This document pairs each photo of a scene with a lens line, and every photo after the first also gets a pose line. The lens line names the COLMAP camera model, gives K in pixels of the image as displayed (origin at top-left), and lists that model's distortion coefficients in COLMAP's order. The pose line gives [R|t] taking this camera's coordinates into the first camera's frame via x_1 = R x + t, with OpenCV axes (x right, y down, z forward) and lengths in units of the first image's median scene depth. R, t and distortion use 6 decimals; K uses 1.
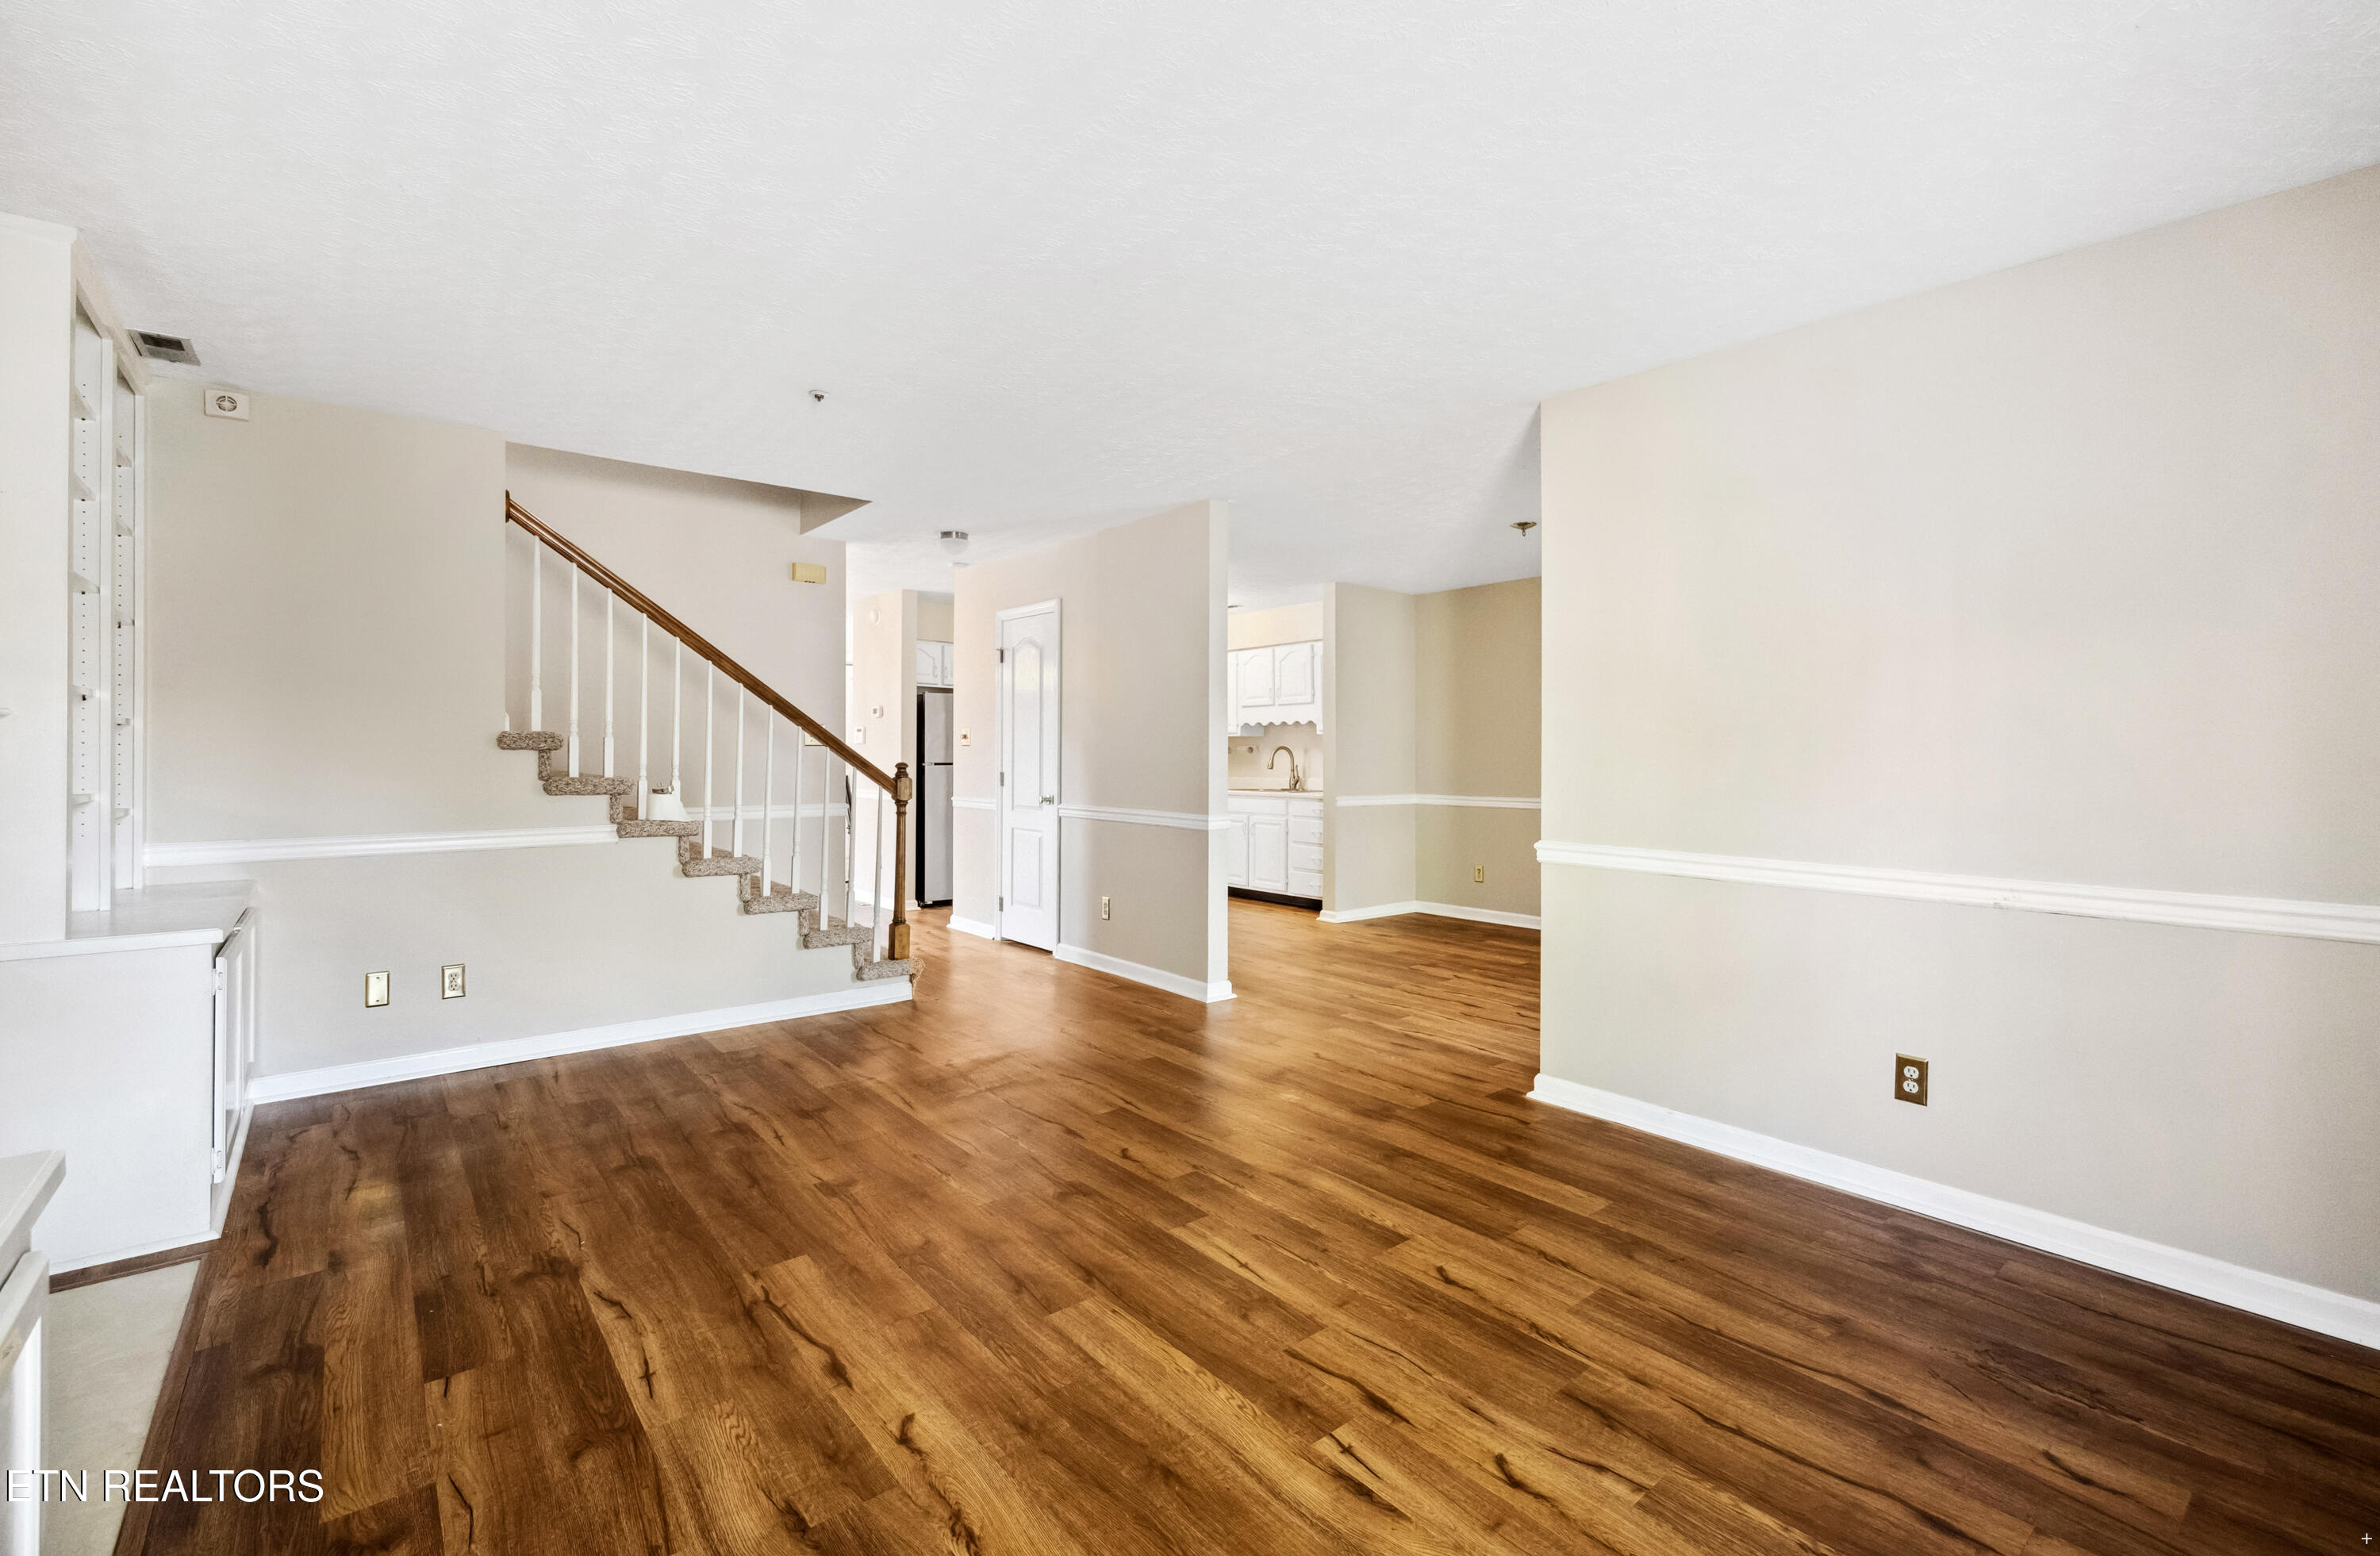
lens RADIAL K [[1026.6, 0, 1188.0], [0, 1026.6, 755.7], [0, 0, 1]] dist [-0.000375, -0.000159]
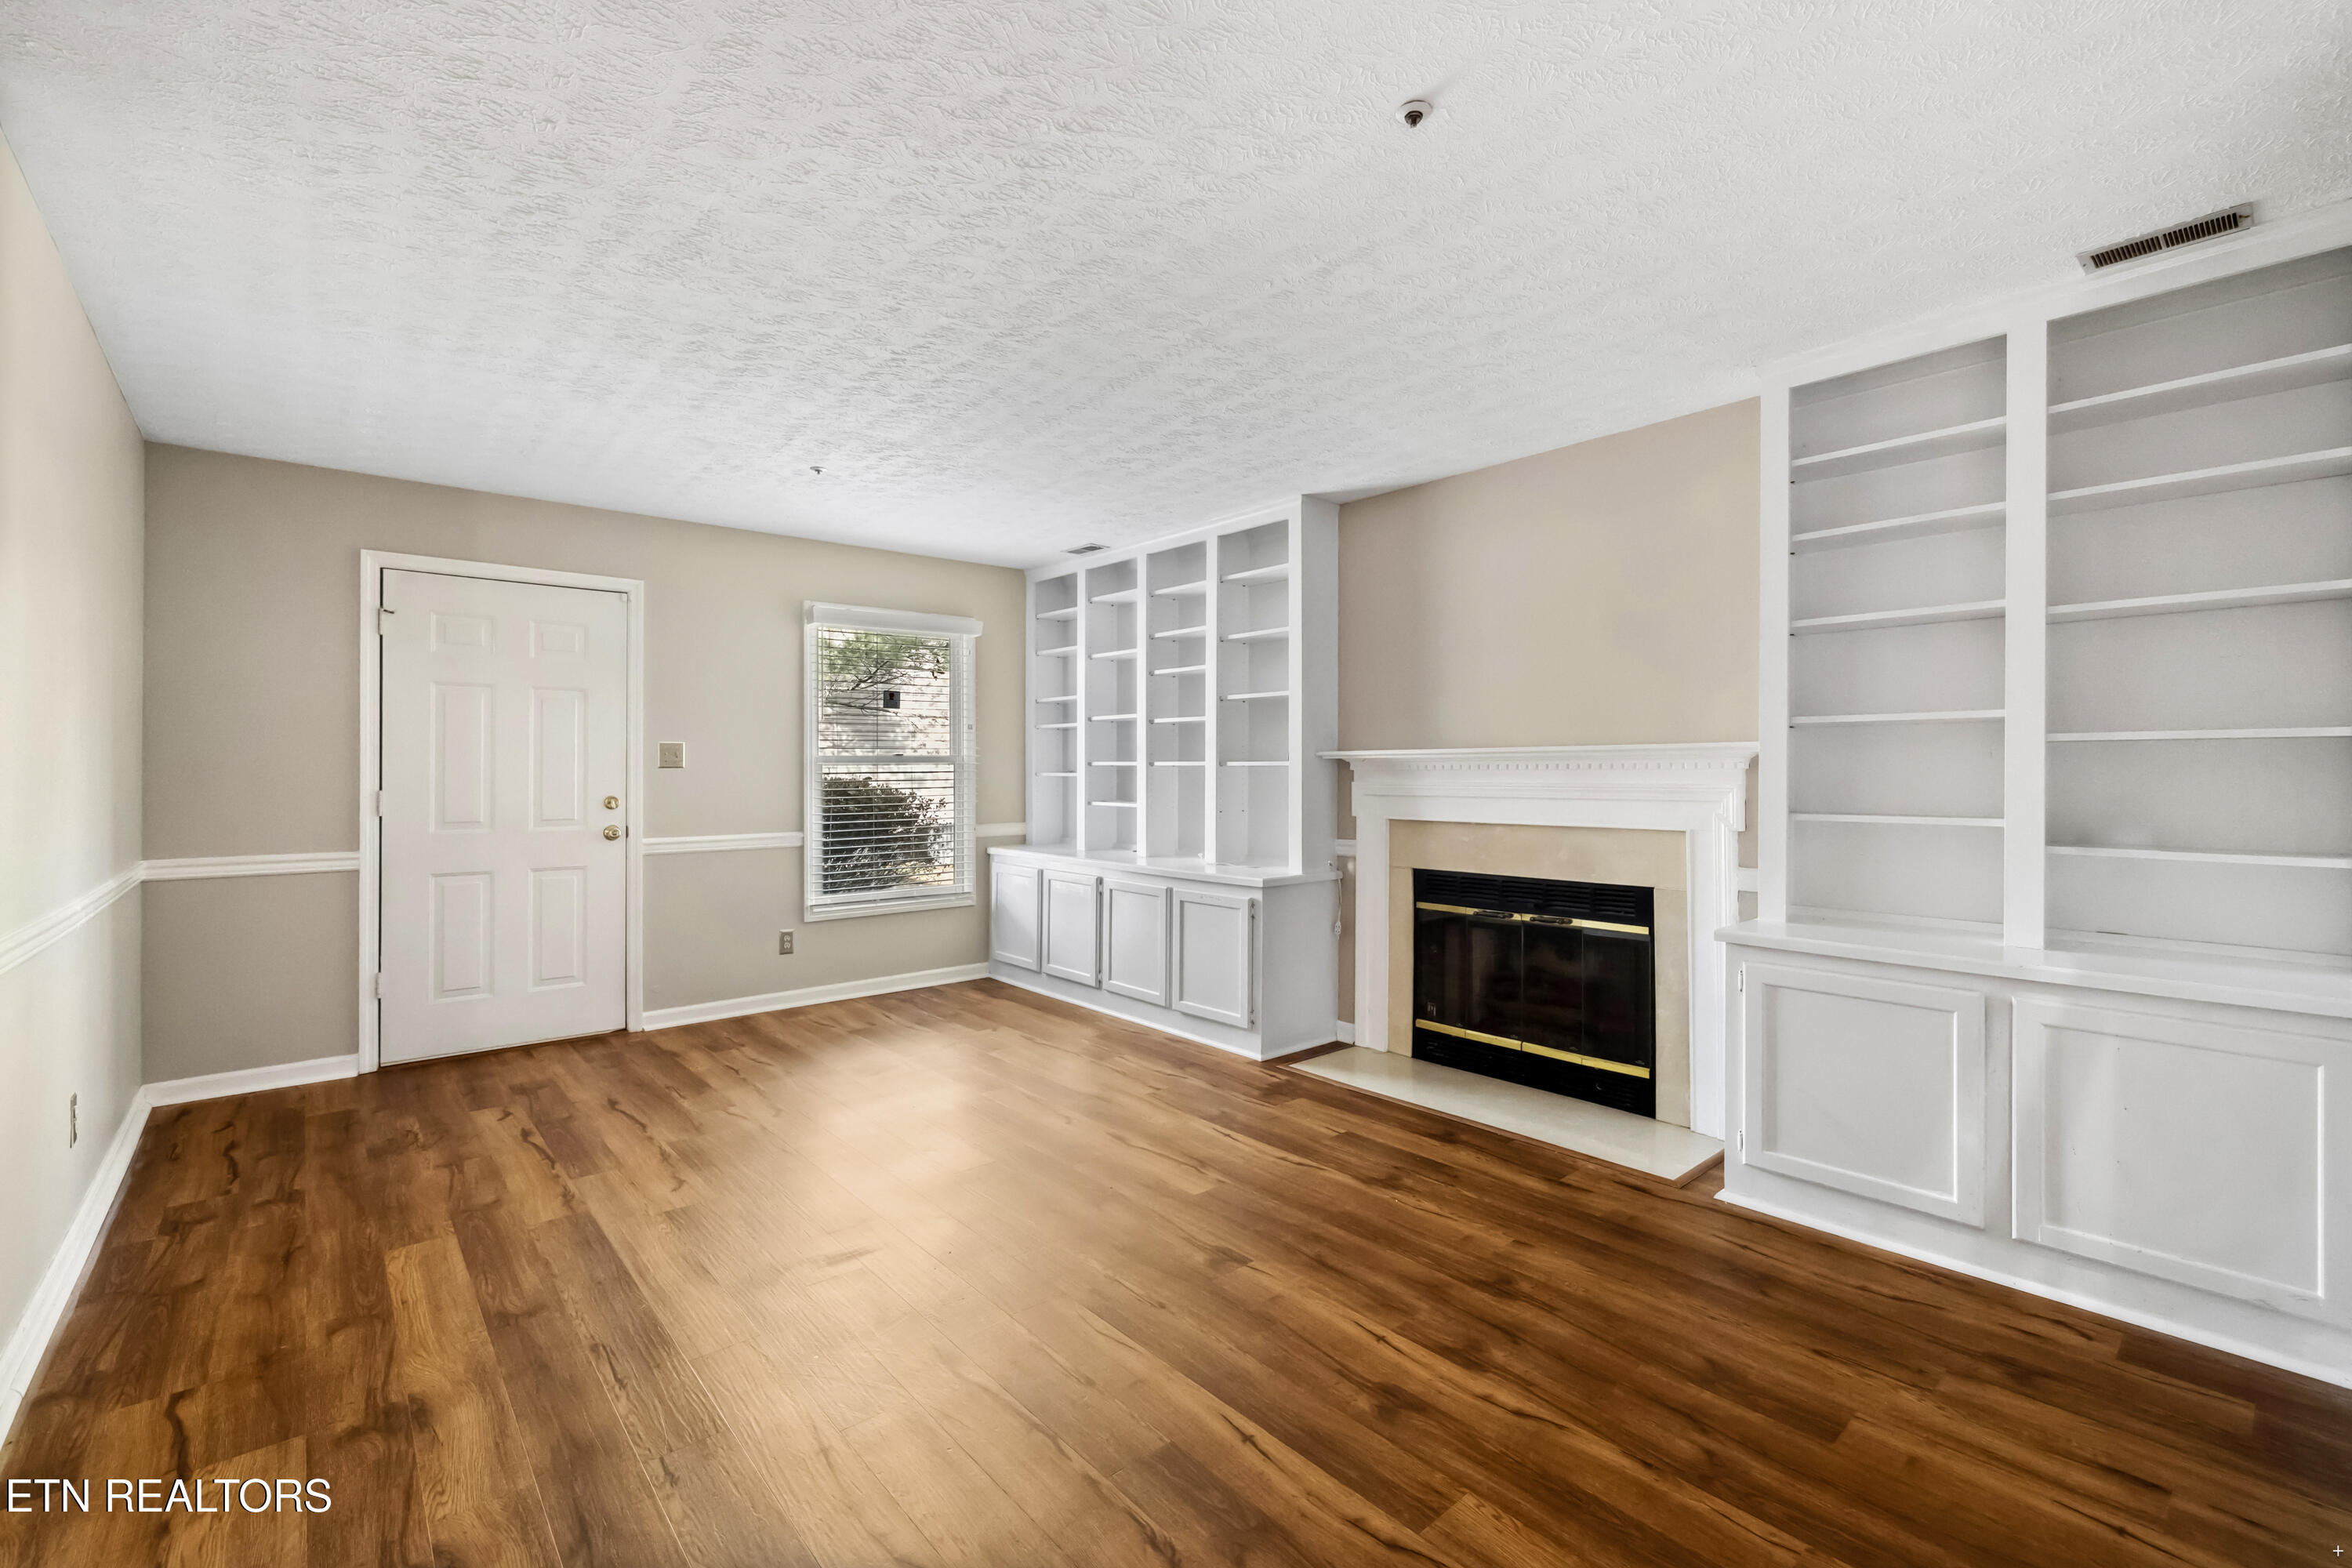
lens RADIAL K [[1008.0, 0, 1171.8], [0, 1008.0, 770.3], [0, 0, 1]] dist [-0.000894, 0.000184]
pose [[-0.999788, -0.001661, -0.020501, -0.305905], [-0.001709, 0.999996, 0.002316, -0.010359], [0.020497, 0.002351, -0.999787, 2.072348]]
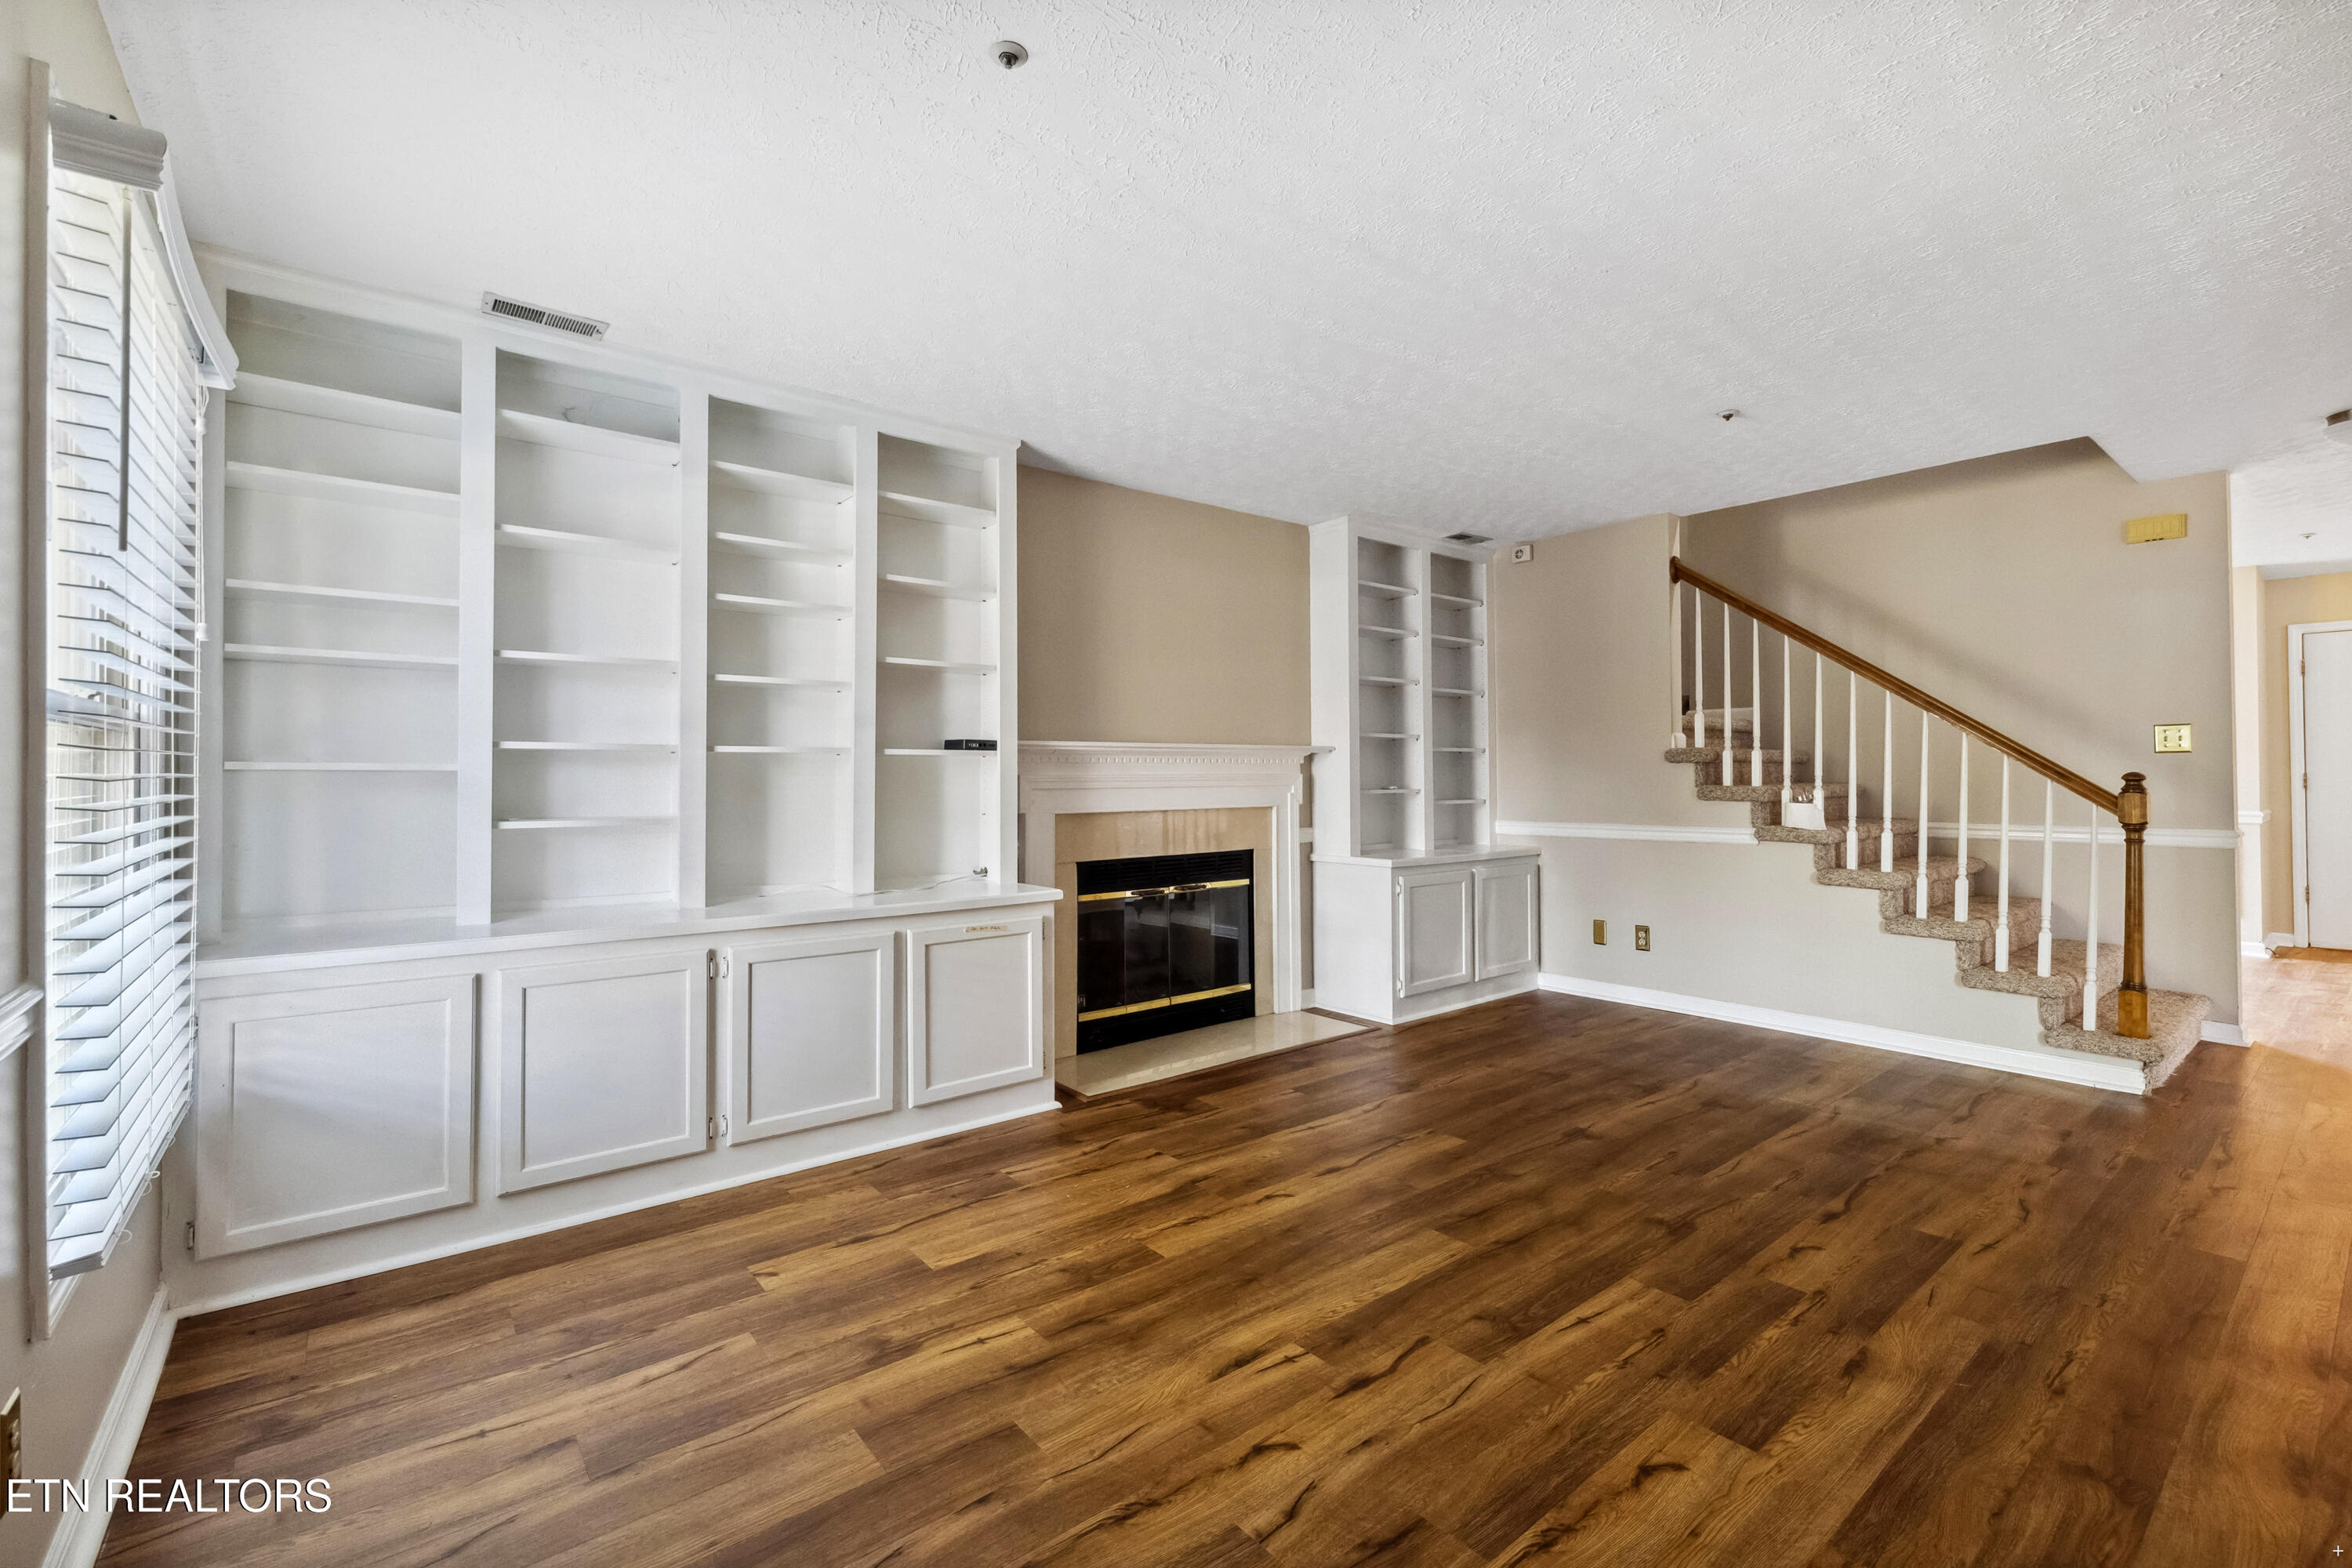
lens RADIAL K [[1008.0, 0, 1171.8], [0, 1008.0, 770.3], [0, 0, 1]] dist [-0.000894, 0.000184]
pose [[-0.015233, -0.008954, -0.999844, 0.889365], [0.002388, 0.999957, -0.008991, 0.019486], [0.999881, -0.002525, -0.015211, 0.612605]]
